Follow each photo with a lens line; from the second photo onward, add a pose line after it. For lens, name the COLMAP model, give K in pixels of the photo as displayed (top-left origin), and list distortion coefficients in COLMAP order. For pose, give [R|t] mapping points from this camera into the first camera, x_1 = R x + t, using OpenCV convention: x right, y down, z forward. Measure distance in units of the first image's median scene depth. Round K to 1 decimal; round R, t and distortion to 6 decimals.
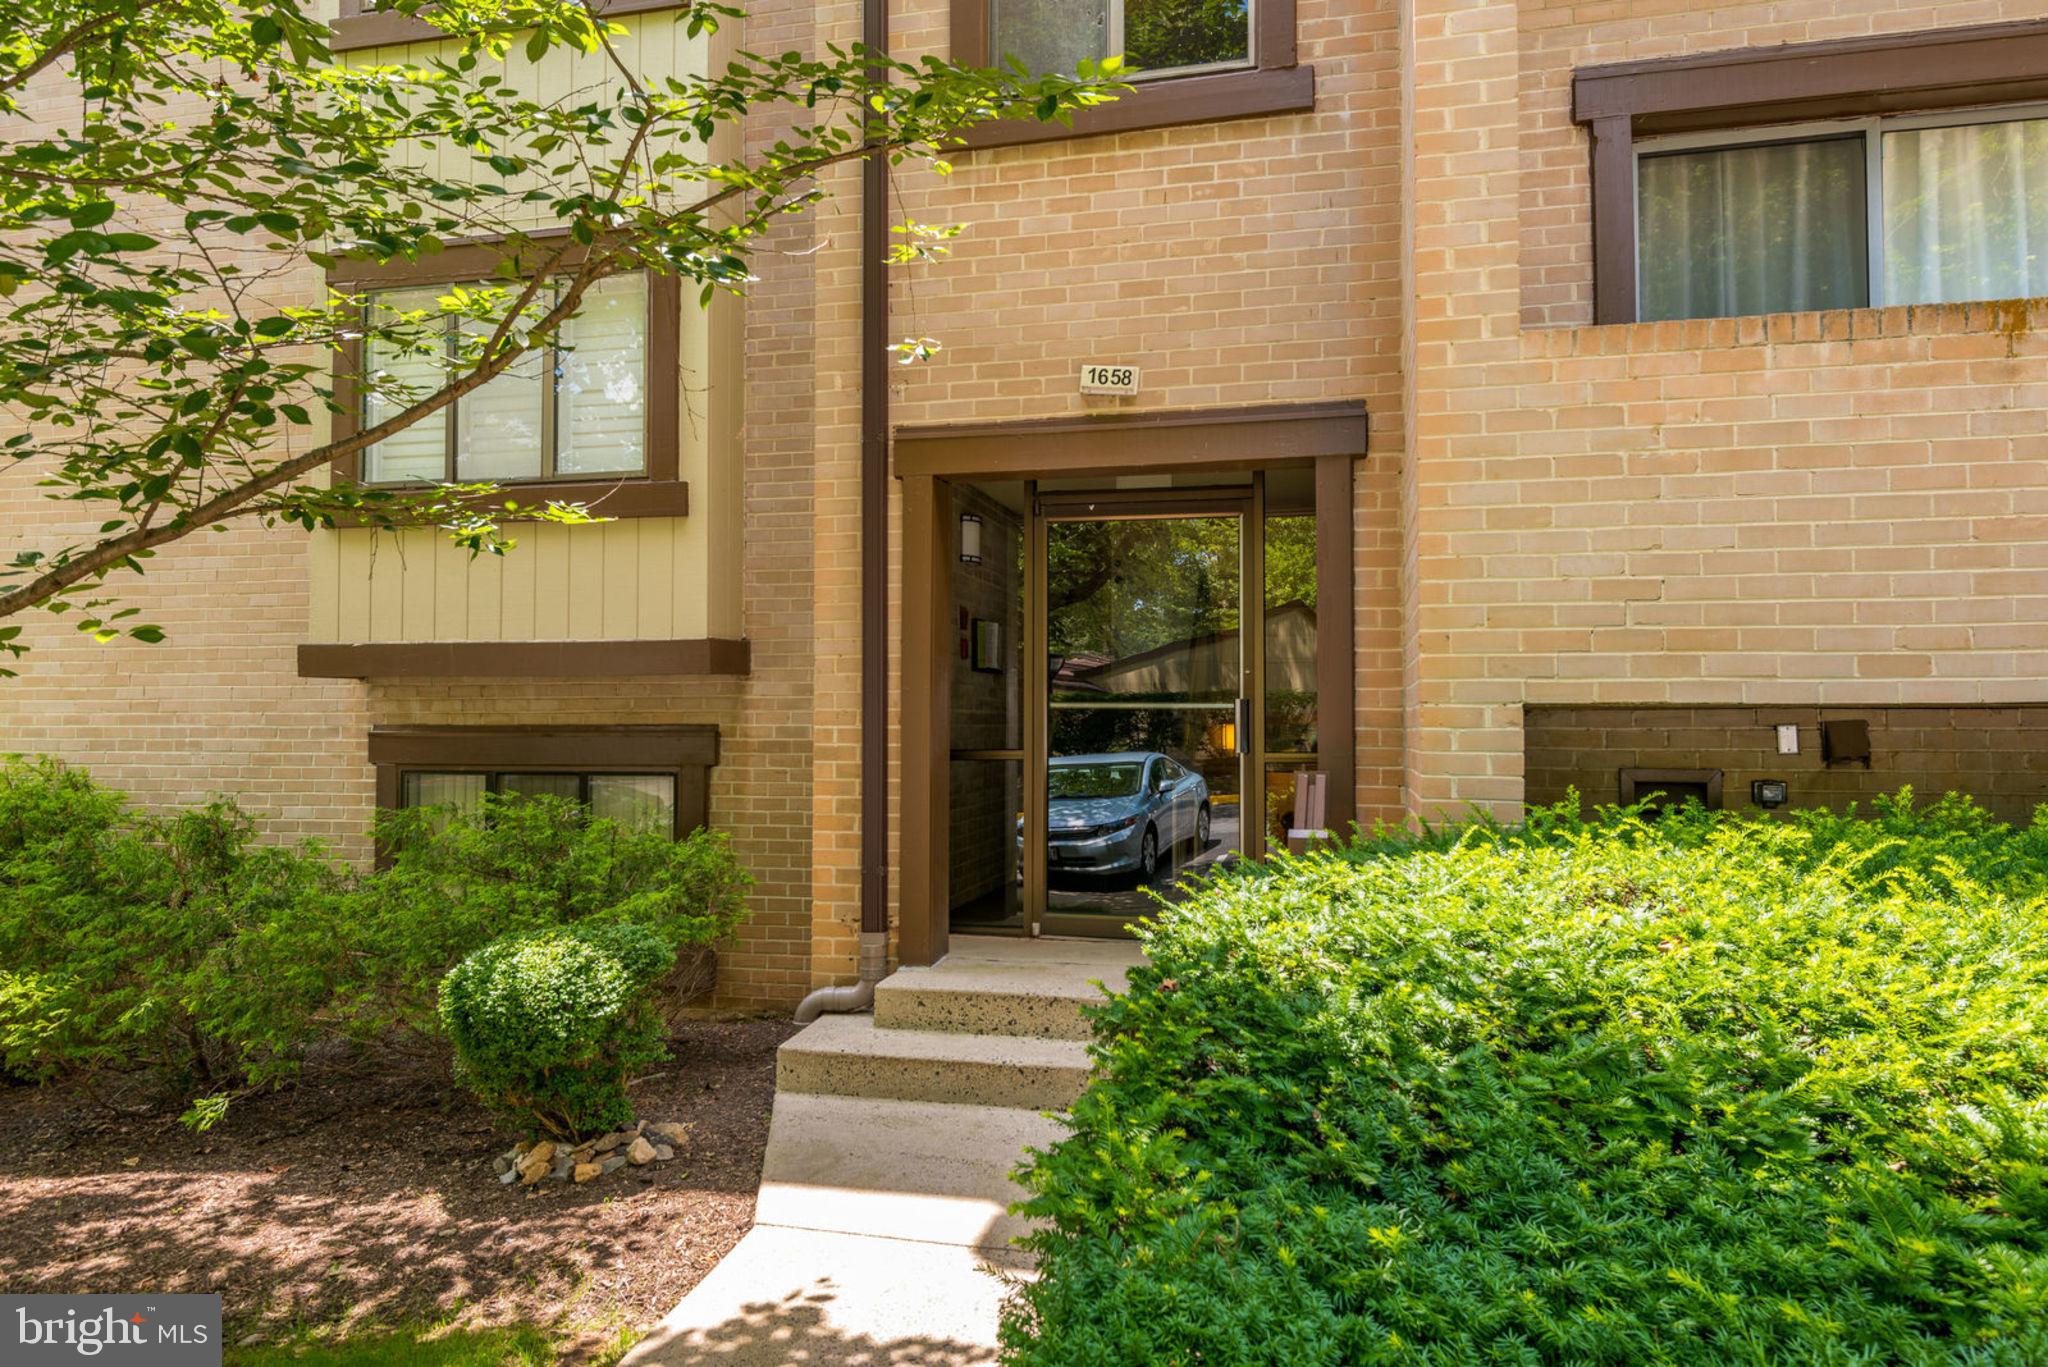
lens RADIAL K [[1285.5, 0, 1022.6], [0, 1285.5, 682.9], [0, 0, 1]] dist [0.027805, -0.006411]
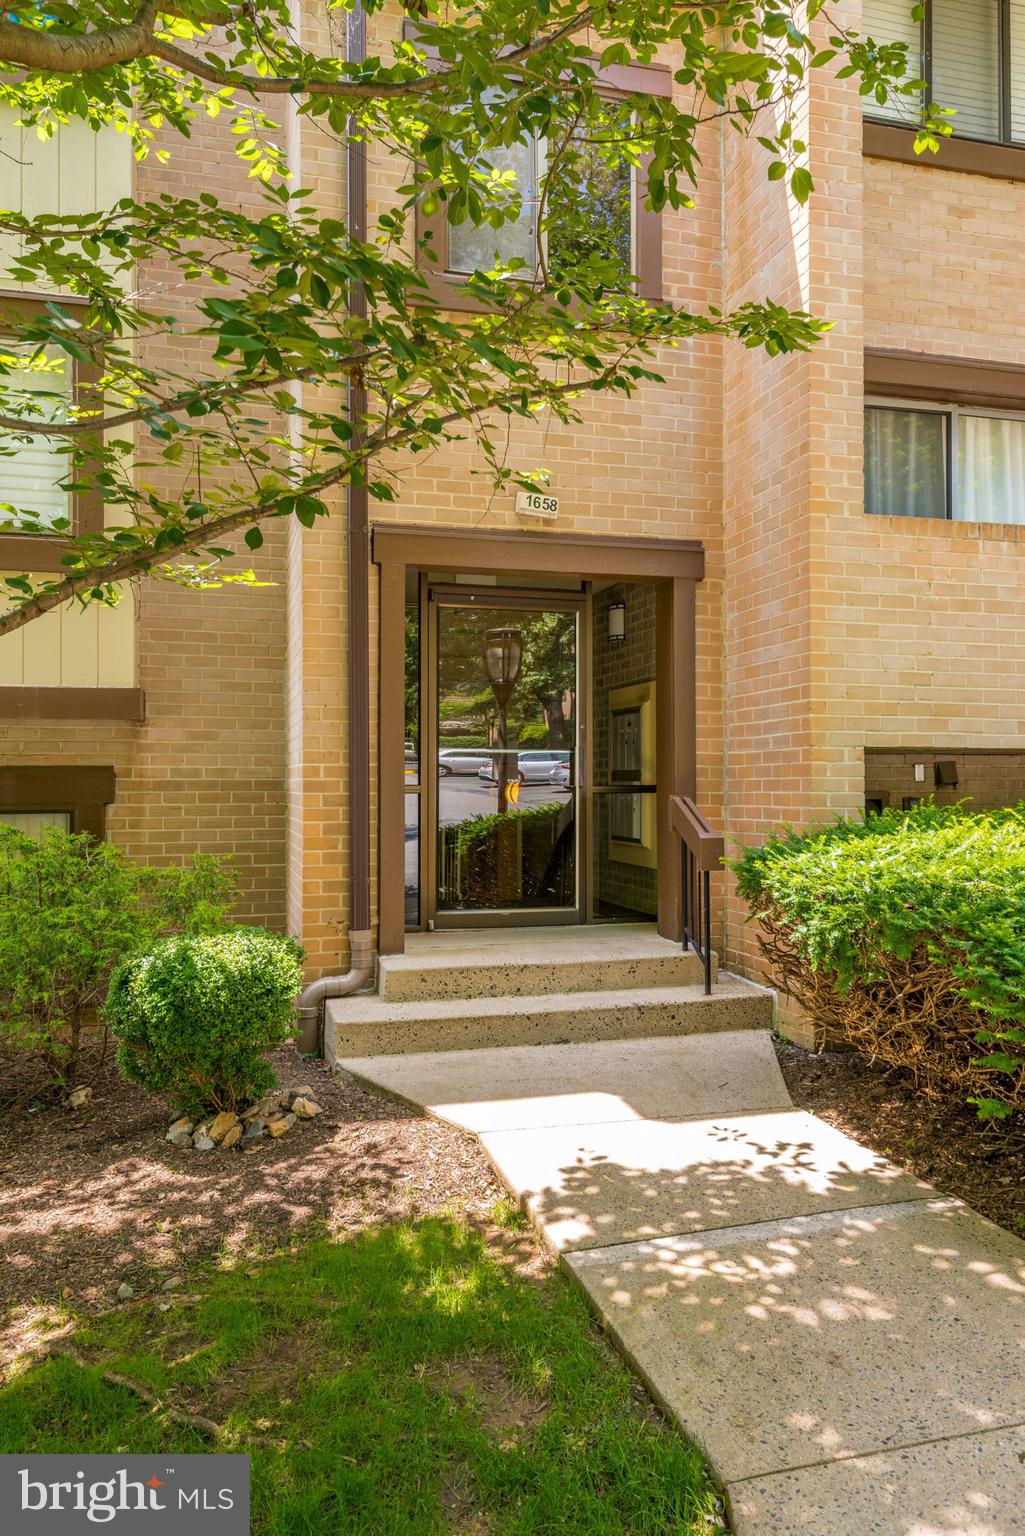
lens RADIAL K [[1111.7, 0, 512.7], [0, 1111.7, 769.5], [0, 0, 1]] dist [0.025542, 0.004054]
pose [[0.878121, 0.003175, 0.478429, -0.560891], [-0.011574, 0.999826, 0.014609, 0.024652], [-0.478299, -0.018366, 0.878005, -0.008379]]
